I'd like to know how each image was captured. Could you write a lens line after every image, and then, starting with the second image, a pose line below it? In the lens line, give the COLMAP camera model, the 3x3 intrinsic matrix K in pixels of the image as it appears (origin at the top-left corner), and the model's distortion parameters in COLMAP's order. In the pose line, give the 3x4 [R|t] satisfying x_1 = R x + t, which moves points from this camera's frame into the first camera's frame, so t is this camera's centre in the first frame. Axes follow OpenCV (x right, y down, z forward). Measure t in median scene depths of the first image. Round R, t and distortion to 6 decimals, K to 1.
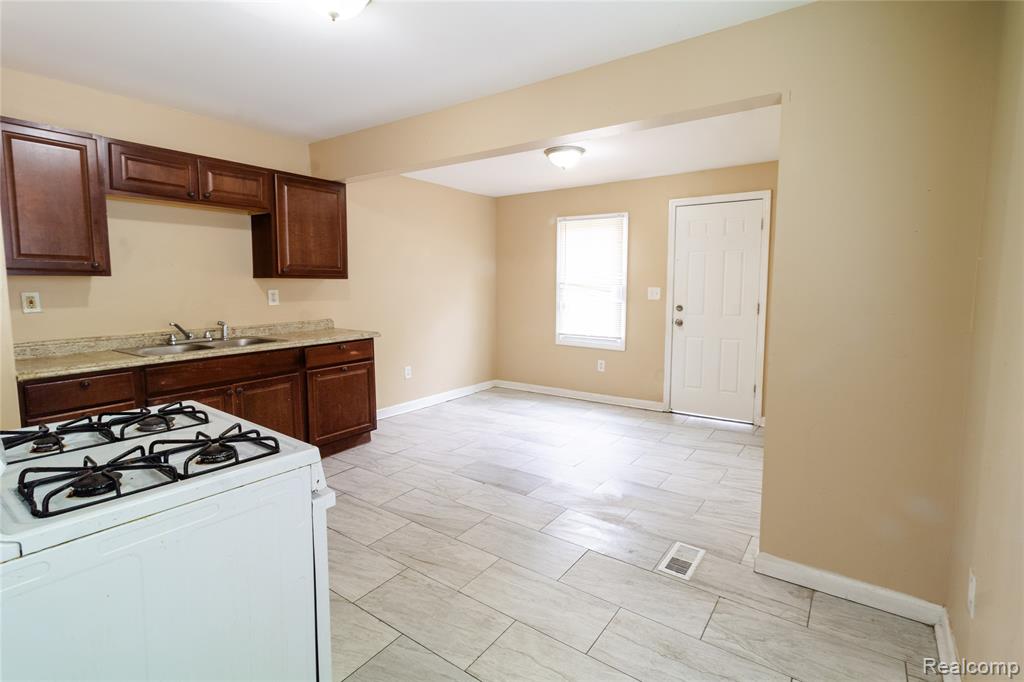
lens RADIAL K [[487.2, 0, 519.8], [0, 487.2, 320.2], [0, 0, 1]] dist [-0.000488, -0.001472]
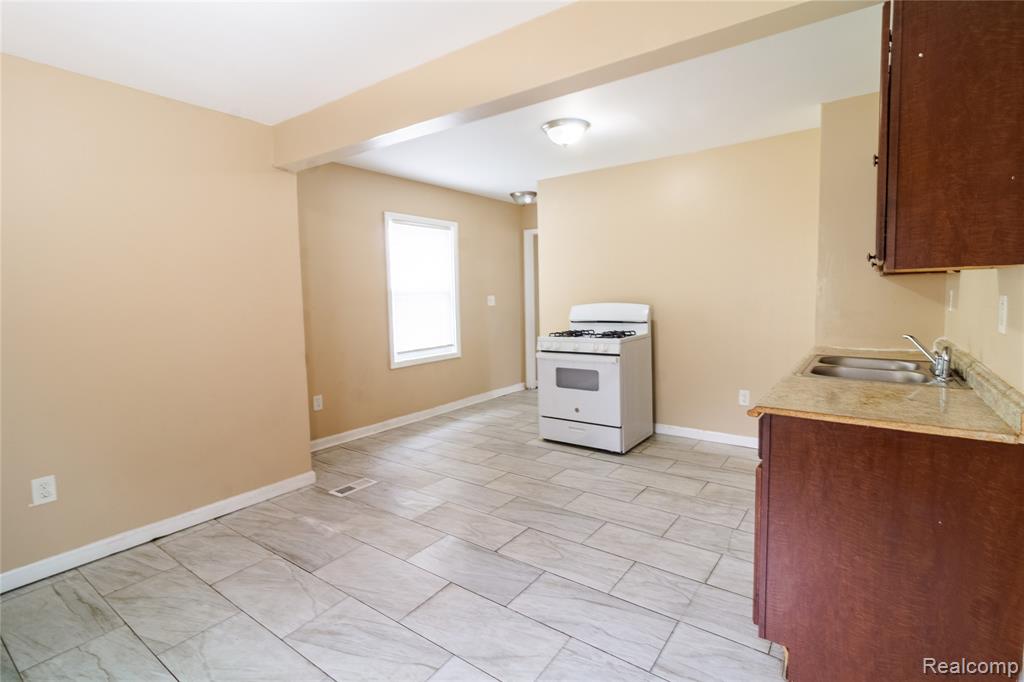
lens RADIAL K [[487.2, 0, 519.8], [0, 487.2, 320.2], [0, 0, 1]] dist [-0.000488, -0.001472]
pose [[-0.999834, 0.017000, 0.006543, -0.113559], [0.017740, 0.990319, 0.137673, -0.119708], [-0.004139, 0.137767, -0.990456, 1.599989]]
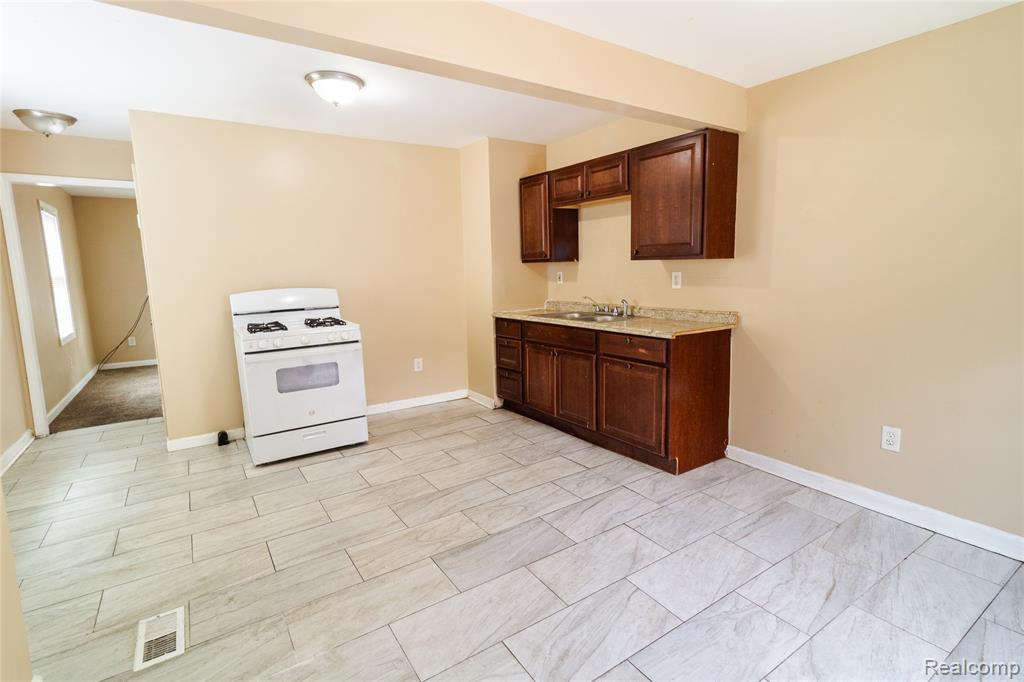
lens RADIAL K [[495.1, 0, 519.3], [0, 495.1, 325.4], [0, 0, 1]] dist [-0.000097, 0.000067]
pose [[-0.351792, 0.115045, -0.928982, 0.550365], [-0.056524, 0.987997, 0.143759, -0.091419], [0.934370, 0.103083, -0.341067, 1.193225]]
